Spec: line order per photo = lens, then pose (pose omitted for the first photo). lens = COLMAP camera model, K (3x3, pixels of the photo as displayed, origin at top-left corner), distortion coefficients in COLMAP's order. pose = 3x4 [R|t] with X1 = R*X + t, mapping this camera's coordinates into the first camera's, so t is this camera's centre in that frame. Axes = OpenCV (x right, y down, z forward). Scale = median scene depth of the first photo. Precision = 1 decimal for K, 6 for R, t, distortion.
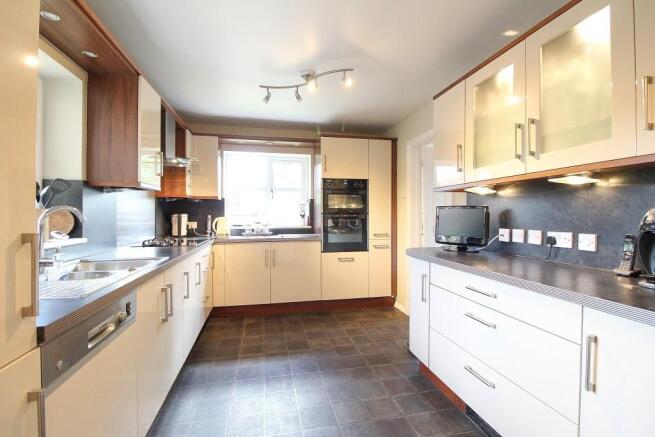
lens RADIAL K [[298.9, 0, 331.2], [0, 298.9, 217.8], [0, 0, 1]] dist [-0.016593, -0.006074]
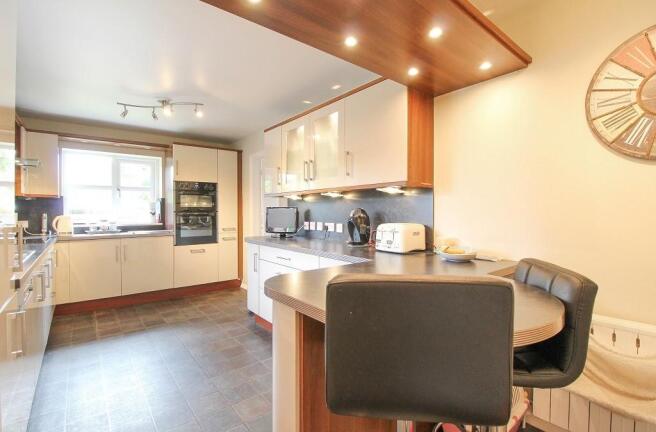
lens RADIAL K [[299.4, 0, 333.7], [0, 299.4, 213.8], [0, 0, 1]] dist [-0.016593, -0.006074]
pose [[0.886283, -0.005434, 0.463112, -0.022244], [0.005870, 0.999983, 0.000498, -0.004178], [-0.463106, 0.002277, 0.886300, -0.356225]]
